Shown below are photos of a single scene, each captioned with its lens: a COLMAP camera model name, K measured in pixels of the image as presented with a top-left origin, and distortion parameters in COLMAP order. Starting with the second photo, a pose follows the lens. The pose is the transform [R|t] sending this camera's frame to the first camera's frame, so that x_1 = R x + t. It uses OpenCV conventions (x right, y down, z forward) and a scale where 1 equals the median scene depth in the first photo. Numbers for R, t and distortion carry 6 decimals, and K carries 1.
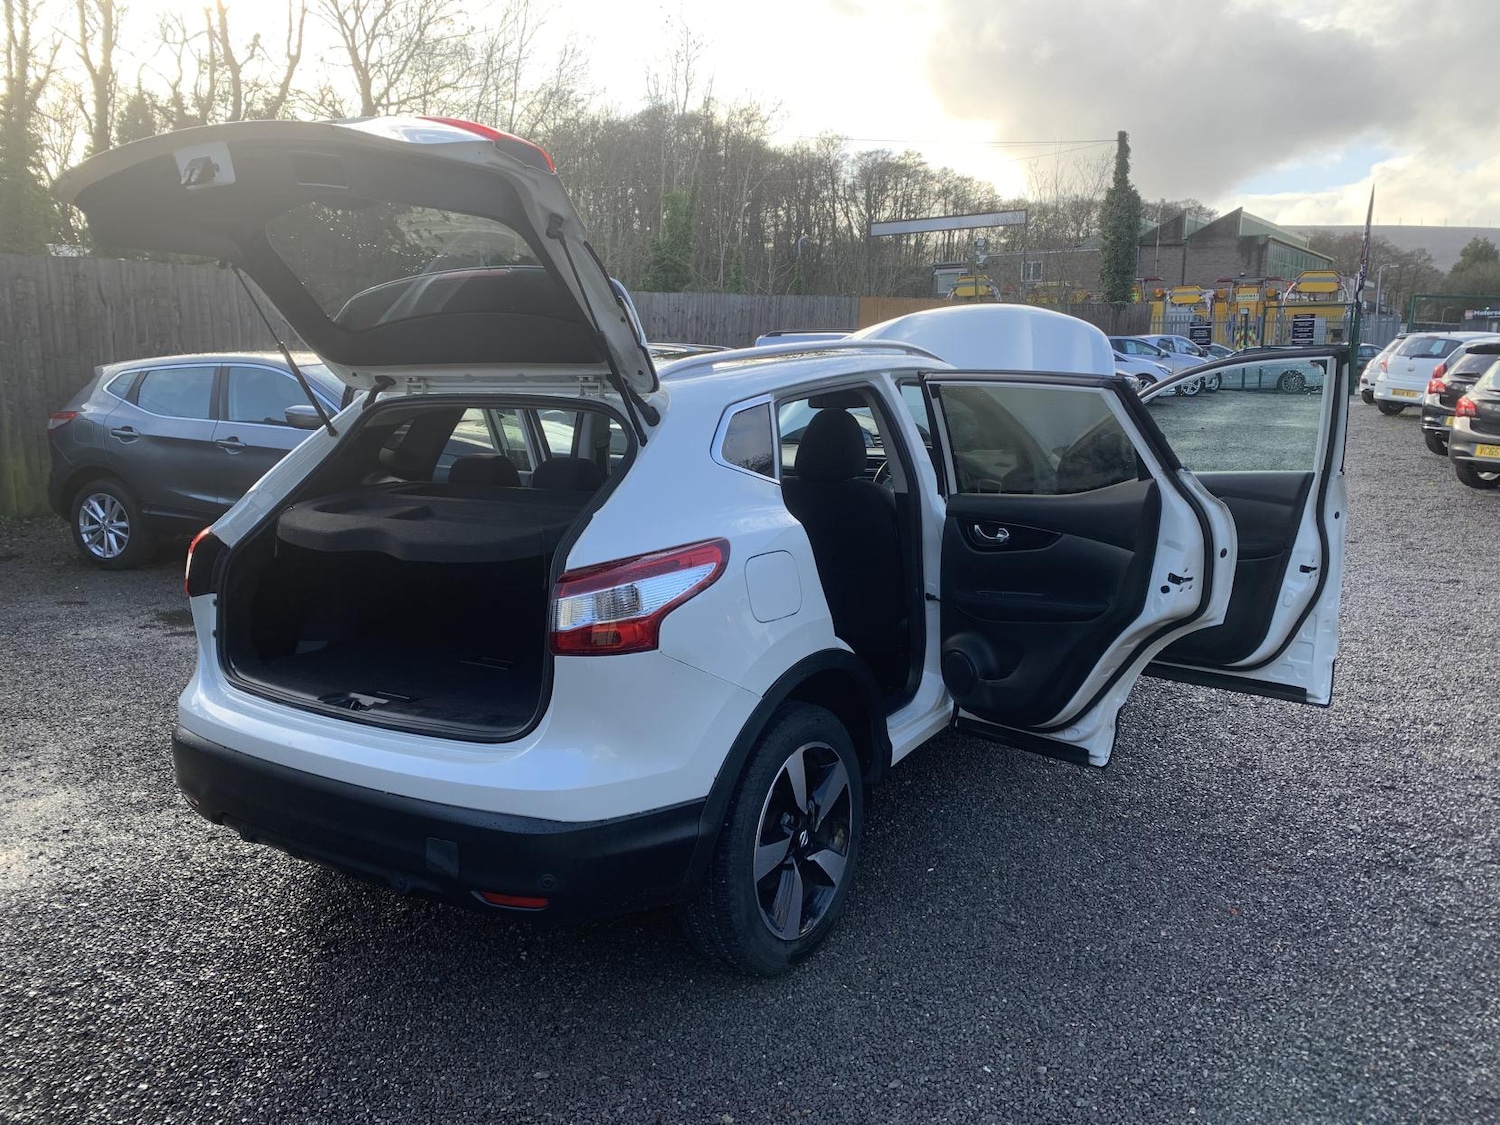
lens RADIAL K [[1155.9, 0, 743.9], [0, 1155.9, 563.9], [0, 0, 1]] dist [0.005856, -0.003913]
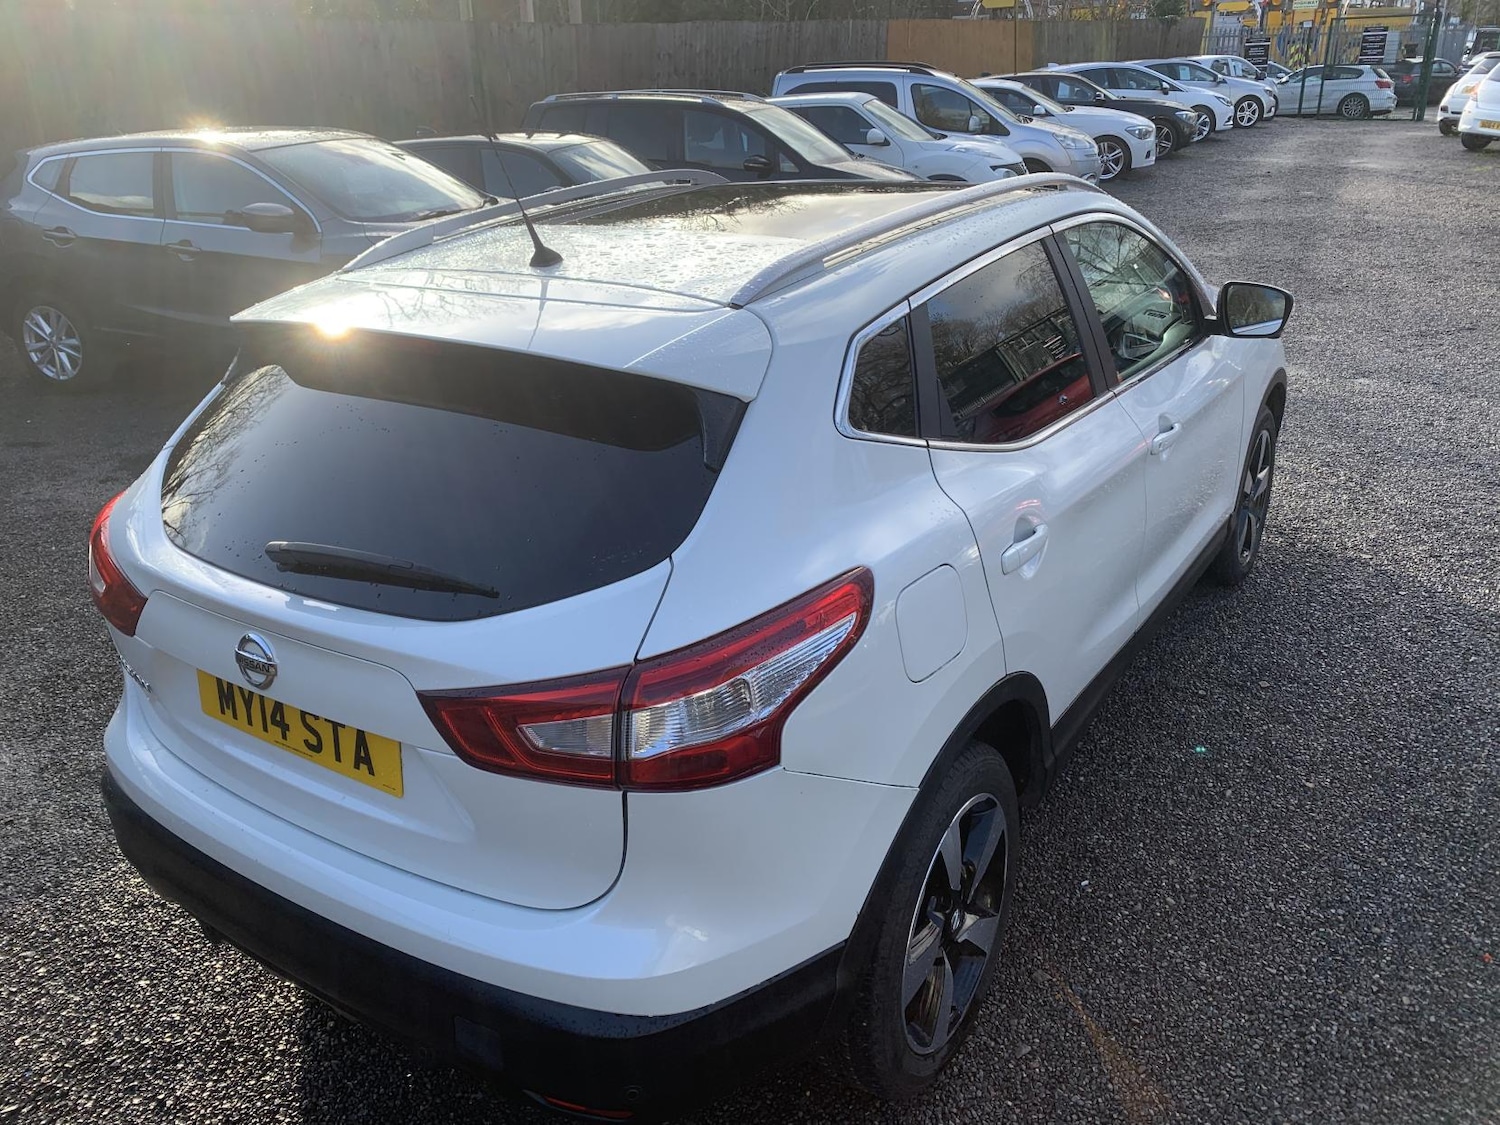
lens RADIAL K [[1155.9, 0, 758.0], [0, 1155.9, 559.3], [0, 0, 1]] dist [0.005856, -0.003913]
pose [[0.999774, -0.021188, 0.001549, -0.024045], [0.020352, 0.976139, 0.216192, -0.051769], [-0.006092, -0.216112, 0.976350, 0.105914]]
